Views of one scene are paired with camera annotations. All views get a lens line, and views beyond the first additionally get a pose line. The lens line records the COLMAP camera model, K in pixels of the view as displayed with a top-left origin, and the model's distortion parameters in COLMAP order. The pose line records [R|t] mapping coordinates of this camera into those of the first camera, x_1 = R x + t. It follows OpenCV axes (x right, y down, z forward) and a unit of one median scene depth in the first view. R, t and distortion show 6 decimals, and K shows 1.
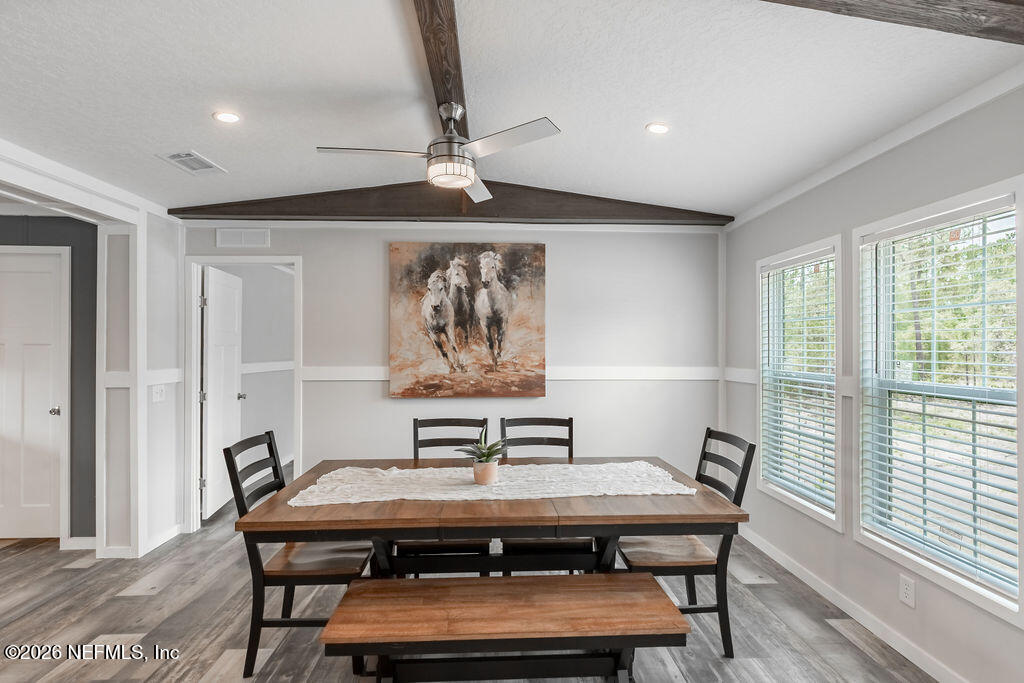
lens RADIAL K [[500.0, 0, 513.8], [0, 500.0, 340.1], [0, 0, 1]] dist [0.006808, -0.000490]
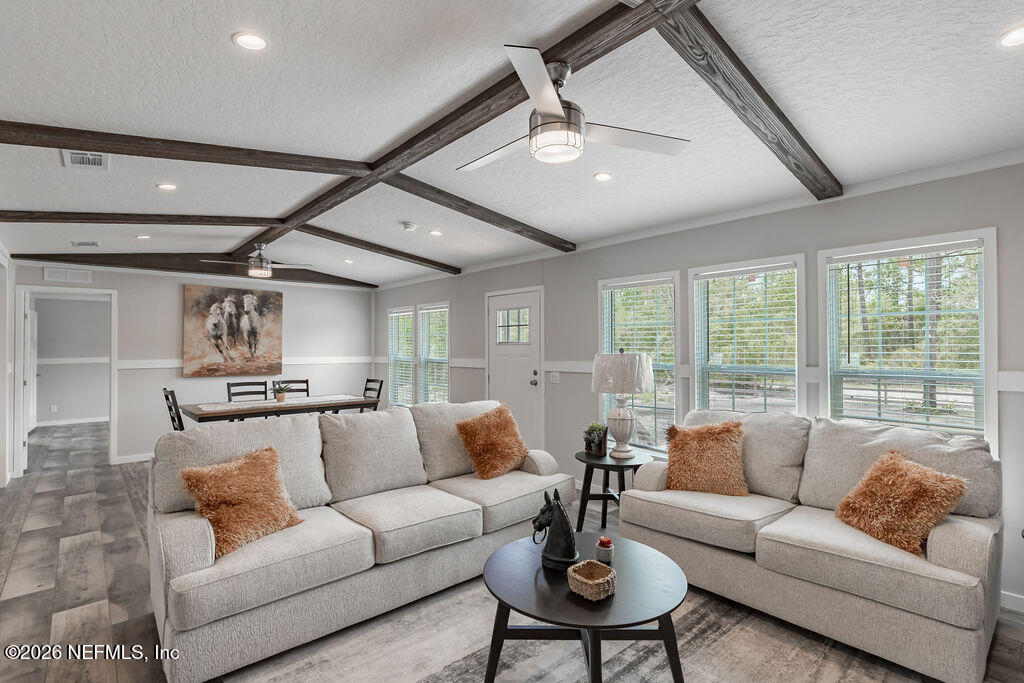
lens RADIAL K [[500.0, 0, 506.3], [0, 500.0, 343.1], [0, 0, 1]] dist [0.006808, -0.000490]
pose [[0.789506, 0.008942, 0.613678, -0.425016], [-0.015511, 0.999865, 0.005385, -0.025851], [-0.613547, -0.013770, 0.789538, -0.994872]]
